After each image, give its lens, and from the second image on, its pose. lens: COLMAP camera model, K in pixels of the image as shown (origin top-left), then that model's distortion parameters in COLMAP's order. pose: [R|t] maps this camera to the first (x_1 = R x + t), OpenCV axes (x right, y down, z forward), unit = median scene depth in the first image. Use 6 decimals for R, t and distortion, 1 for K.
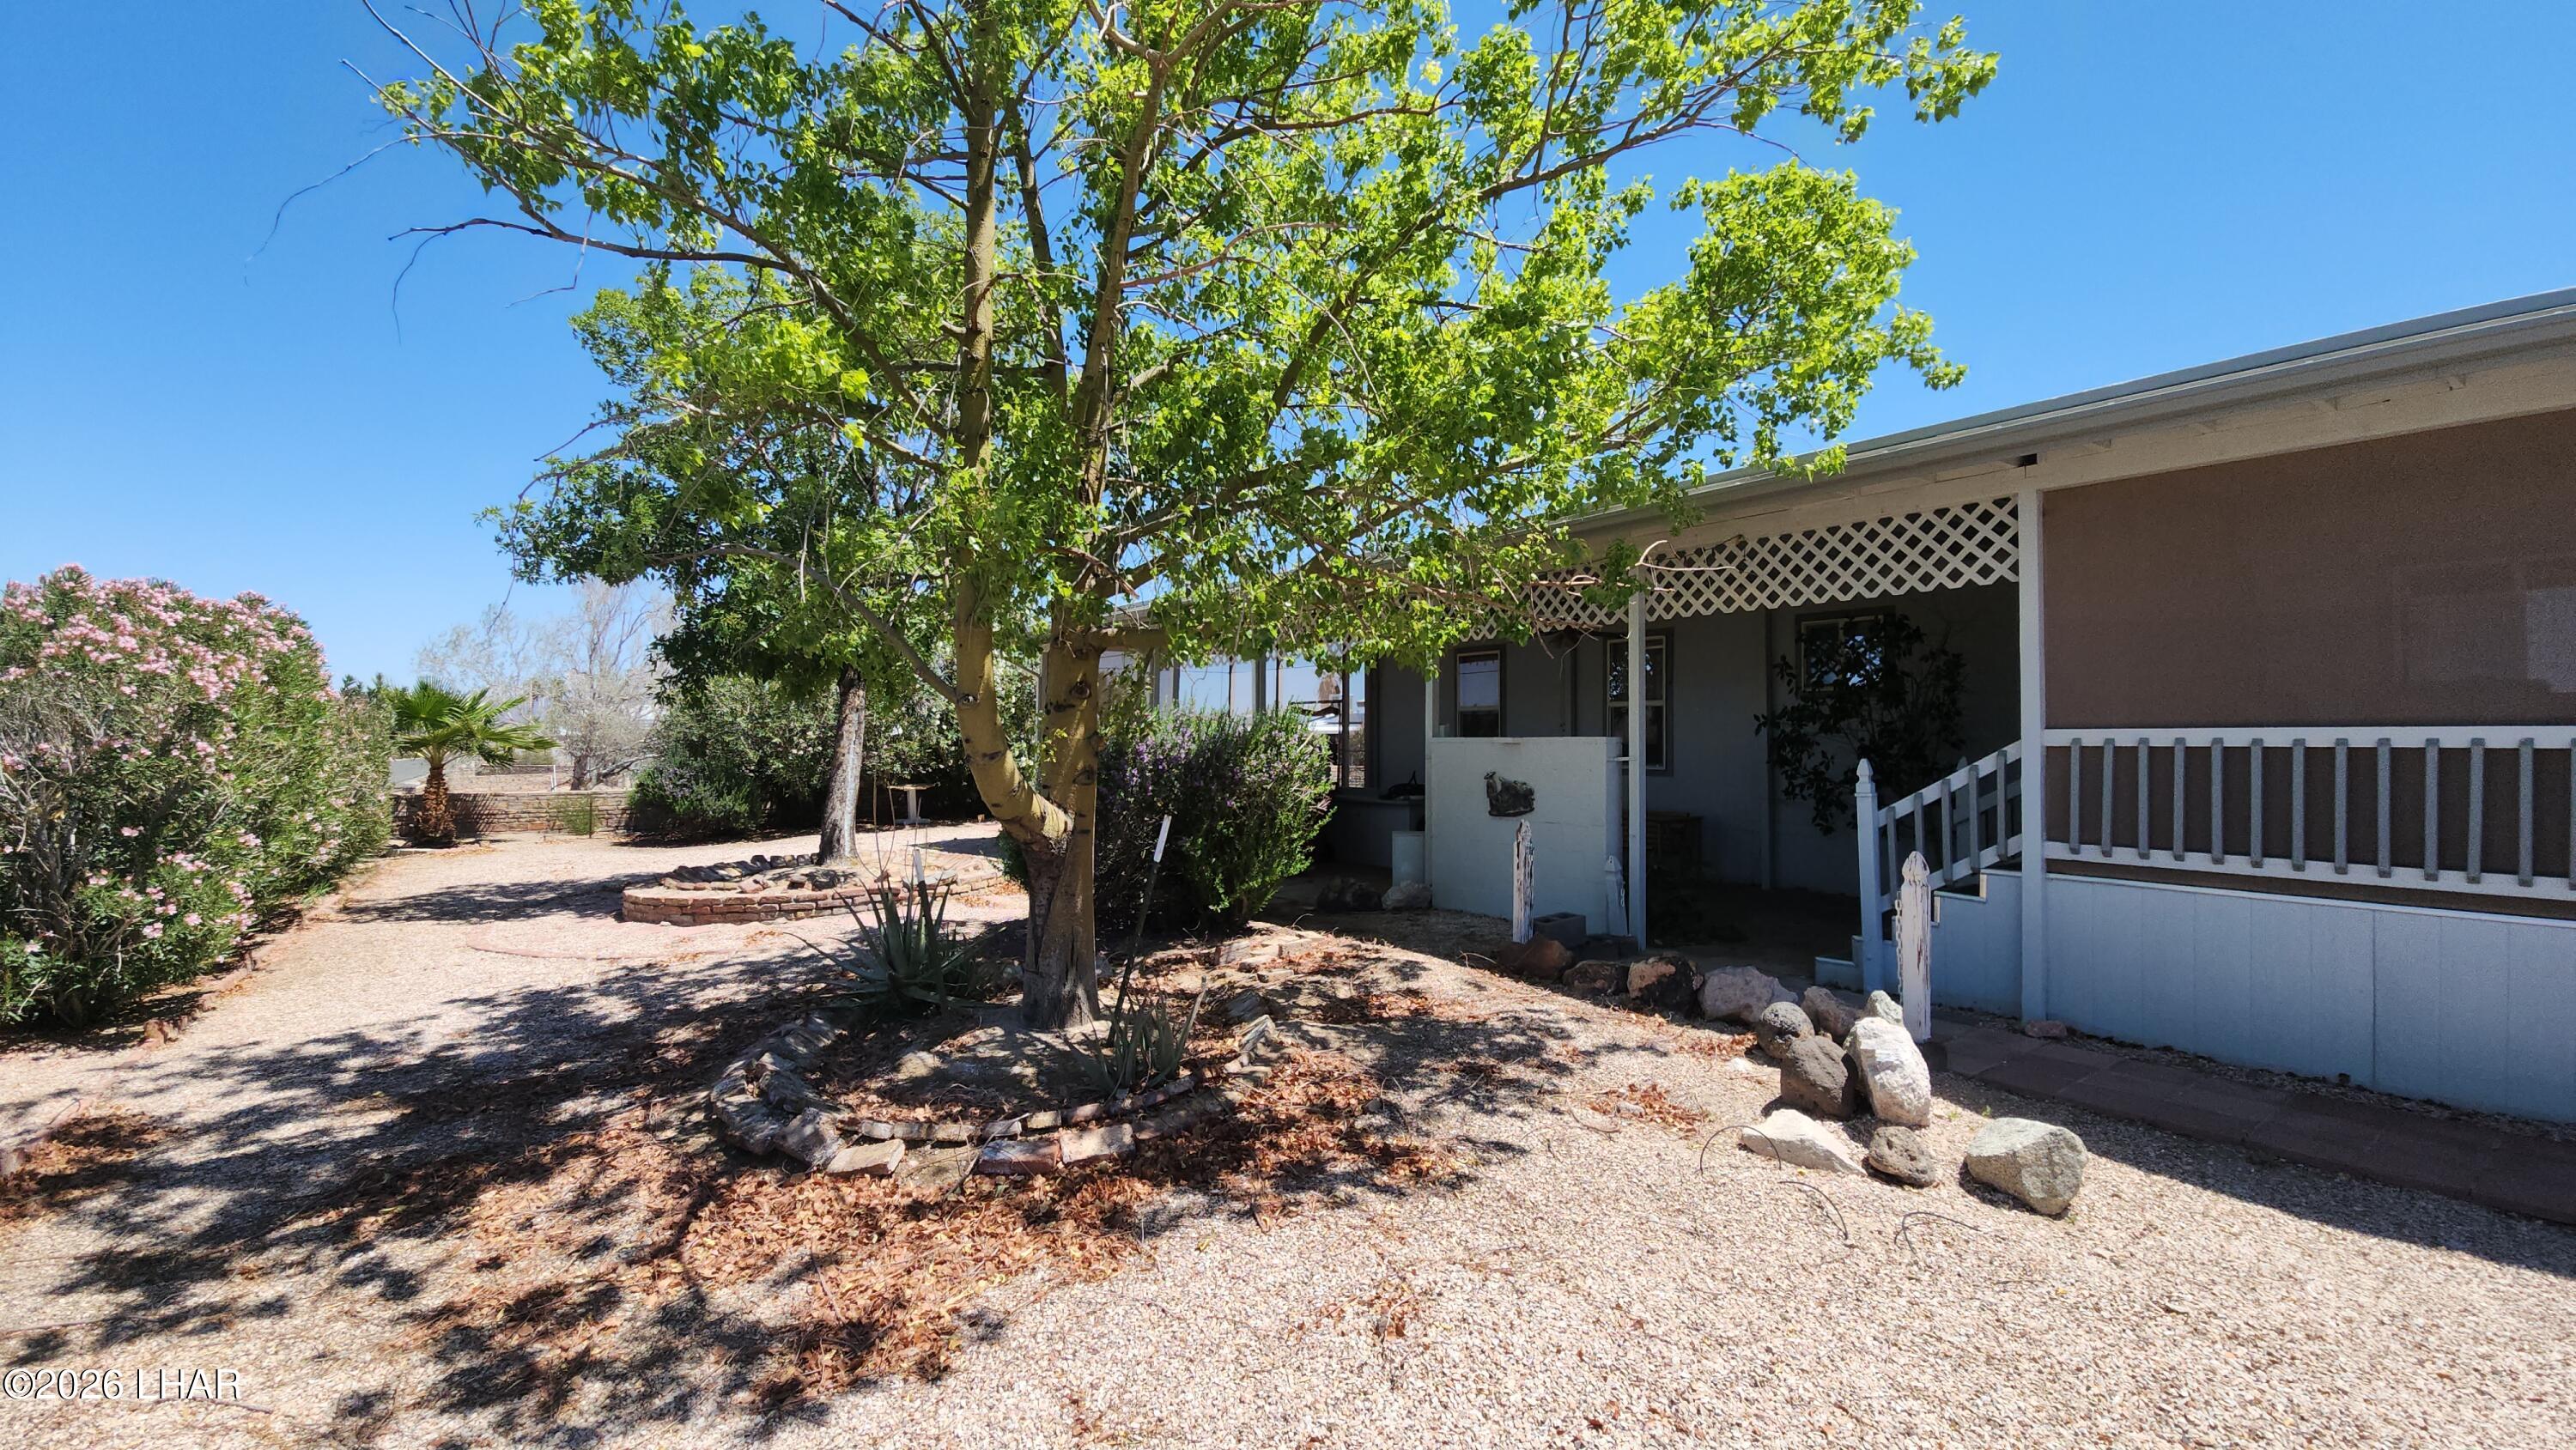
lens RADIAL K [[1002.1, 0, 1288.0], [0, 1002.1, 725.0], [0, 0, 1]] dist [-0.042280, -0.006957]
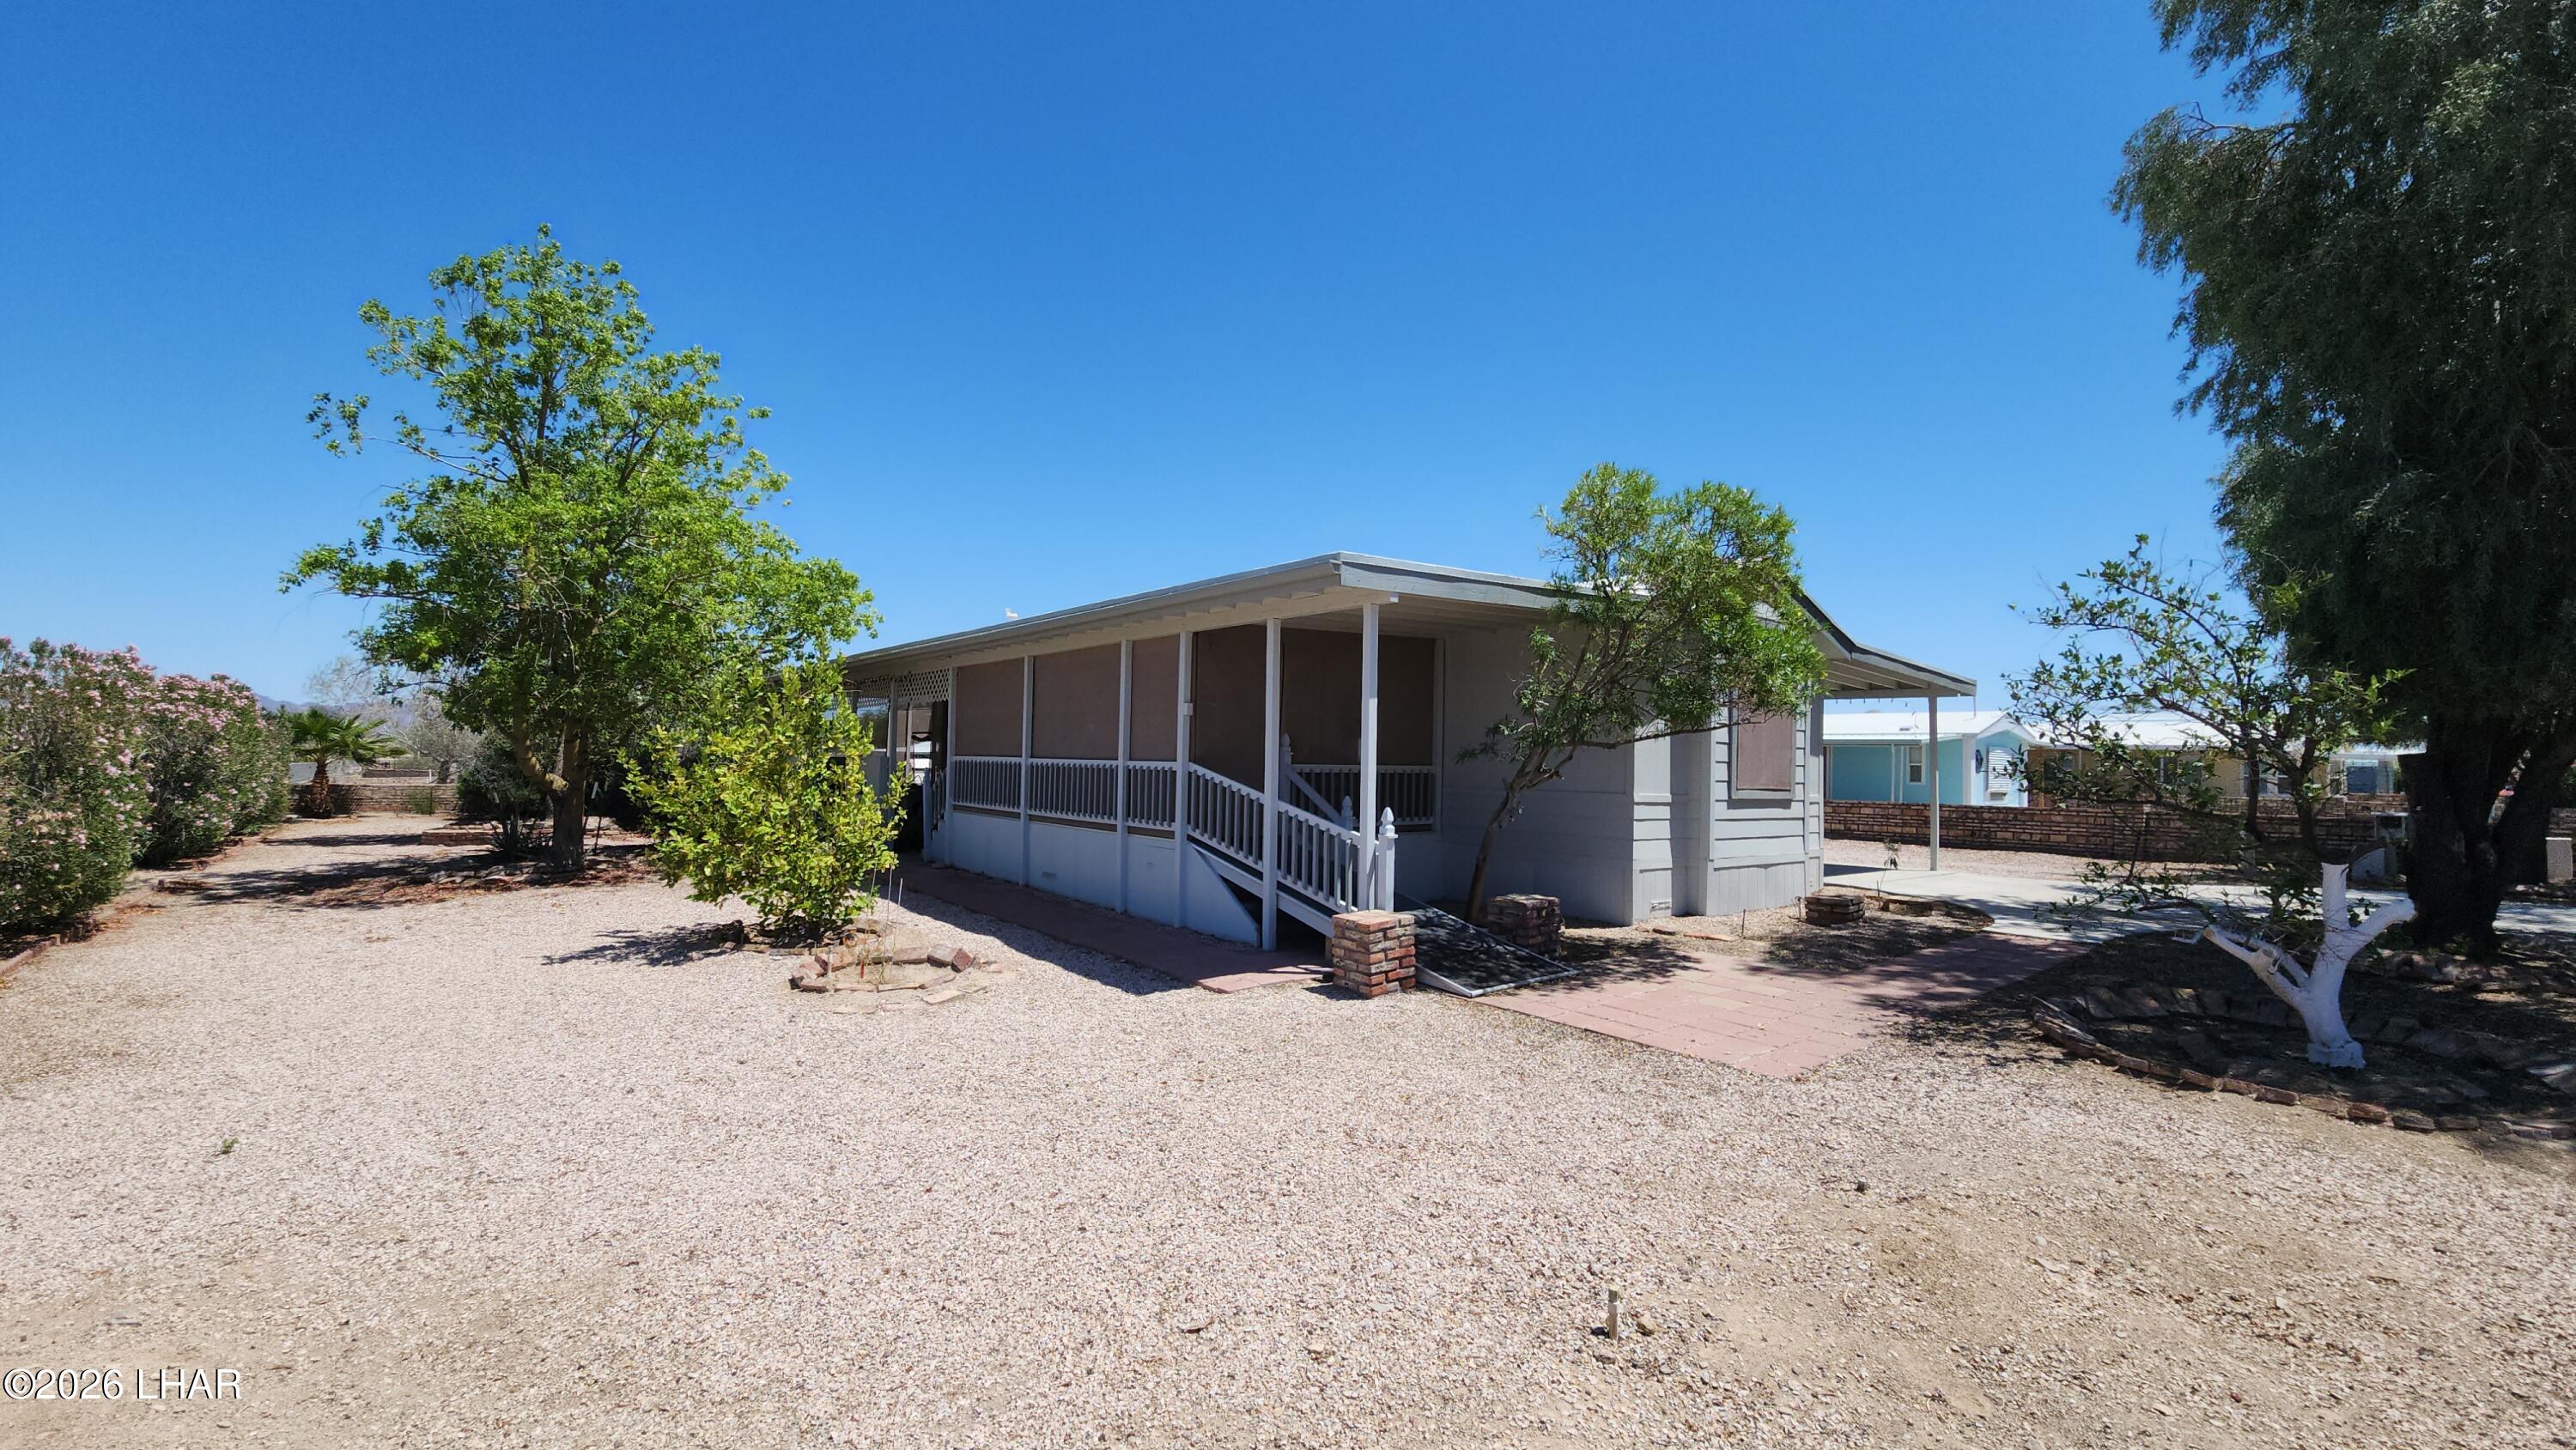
lens RADIAL K [[1042.3, 0, 1275.8], [0, 1042.3, 728.5], [0, 0, 1]] dist [0.012806, -0.007836]
pose [[0.999637, 0.020884, 0.016998, 1.032924], [-0.020584, 0.999632, -0.017656, -0.029835], [-0.017360, 0.017300, 0.999700, -1.184215]]
